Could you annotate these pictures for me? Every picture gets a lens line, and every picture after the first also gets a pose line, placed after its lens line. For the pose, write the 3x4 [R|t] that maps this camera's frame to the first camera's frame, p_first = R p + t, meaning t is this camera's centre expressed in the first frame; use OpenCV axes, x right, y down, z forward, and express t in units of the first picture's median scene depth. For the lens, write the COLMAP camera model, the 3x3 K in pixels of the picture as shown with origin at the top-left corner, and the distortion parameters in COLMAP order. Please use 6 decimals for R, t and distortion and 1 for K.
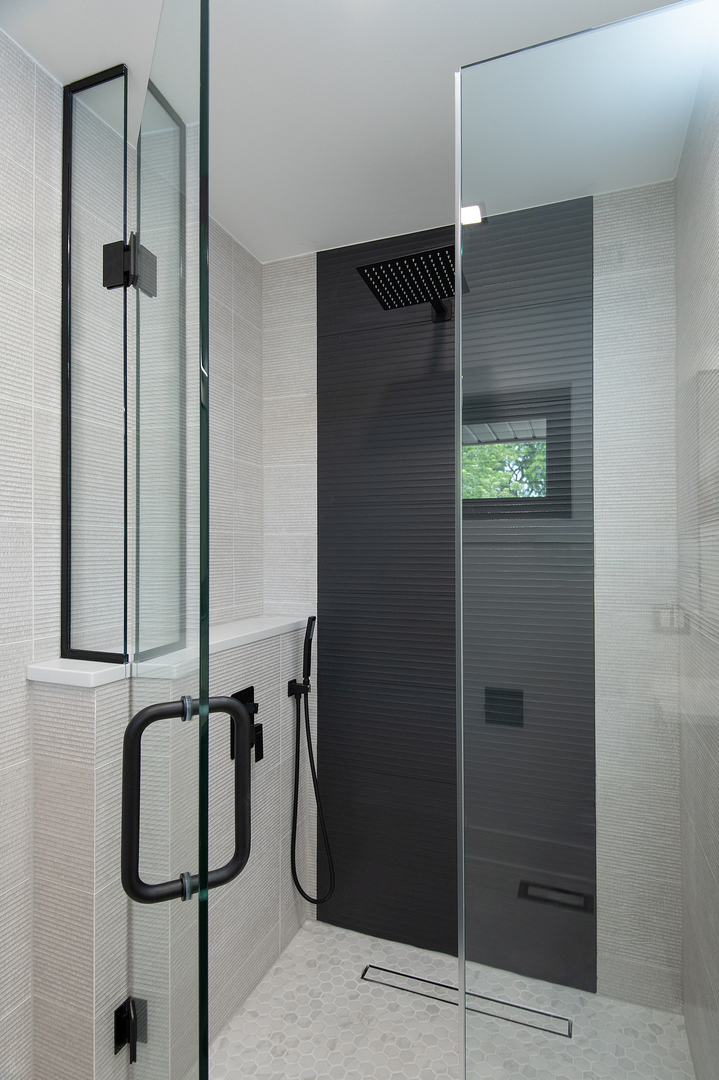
lens RADIAL K [[552.9, 0, 360.6], [0, 552.9, 545.9], [0, 0, 1]] dist [0.042318, -0.035468]
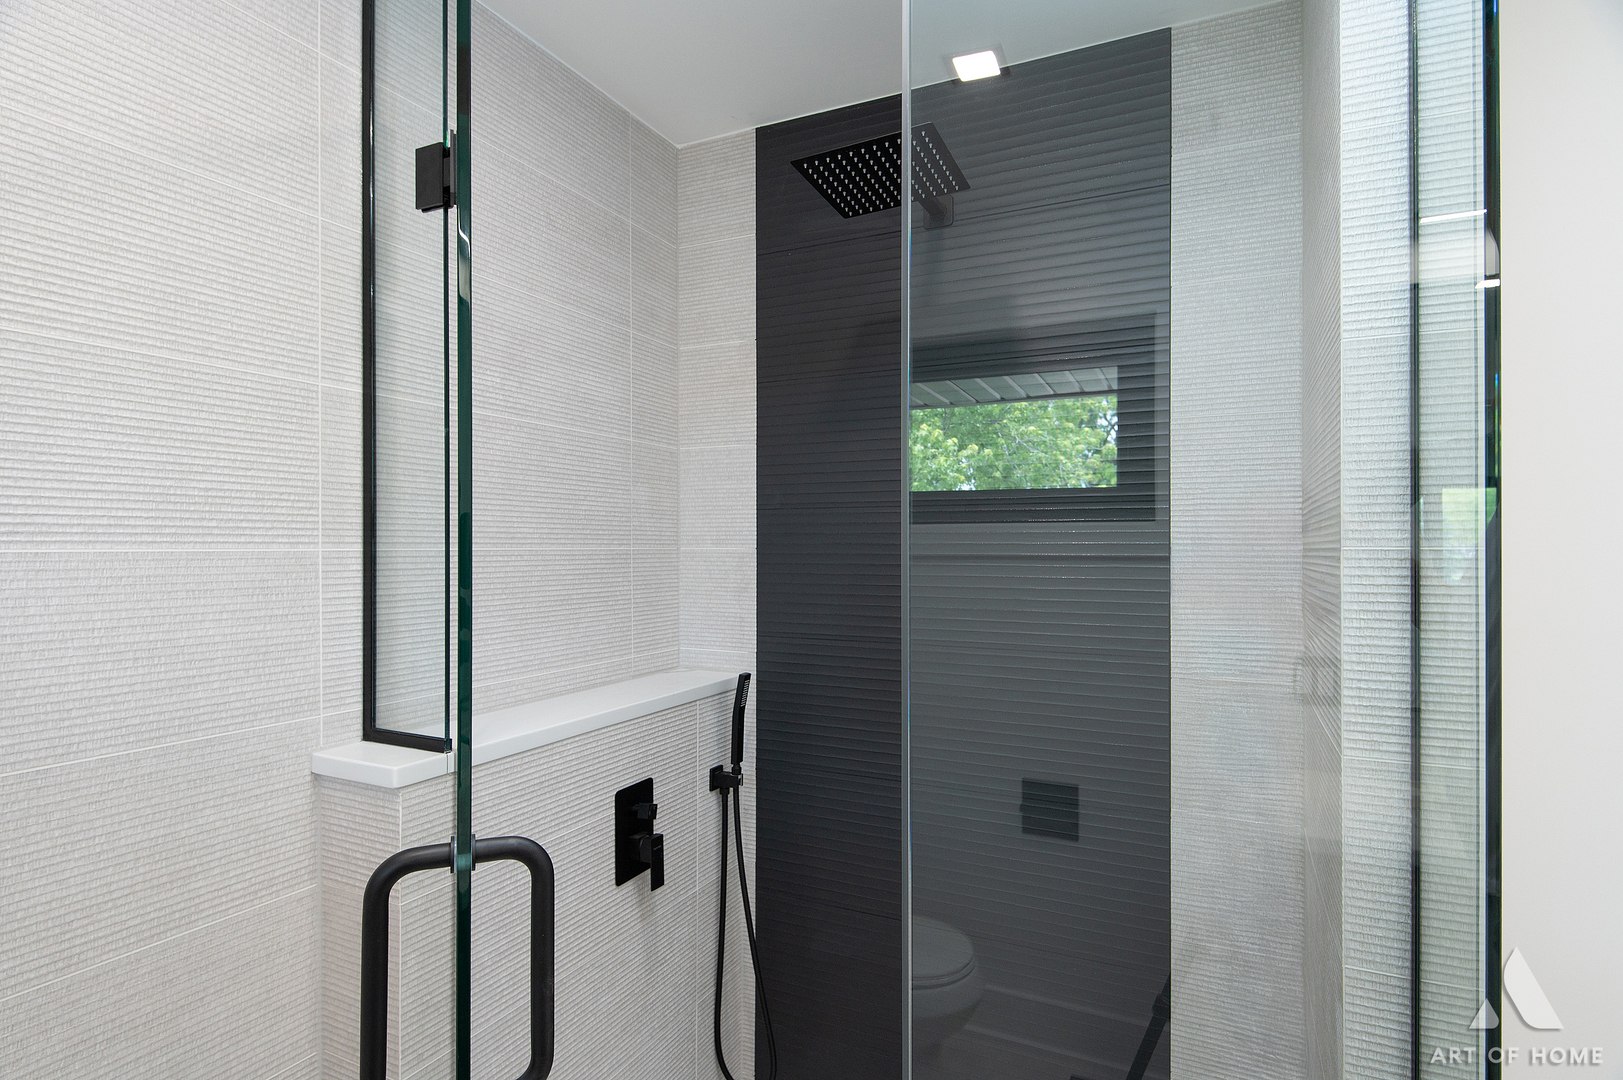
lens RADIAL K [[830.8, 0, 805.8], [0, 830.8, 548.4], [0, 0, 1]] dist [0.042318, -0.035468]
pose [[0.996268, 0.001146, -0.086306, 0.106936], [-0.000285, 0.999950, 0.009989, -0.050594], [0.086313, -0.009927, 0.996219, -0.001071]]
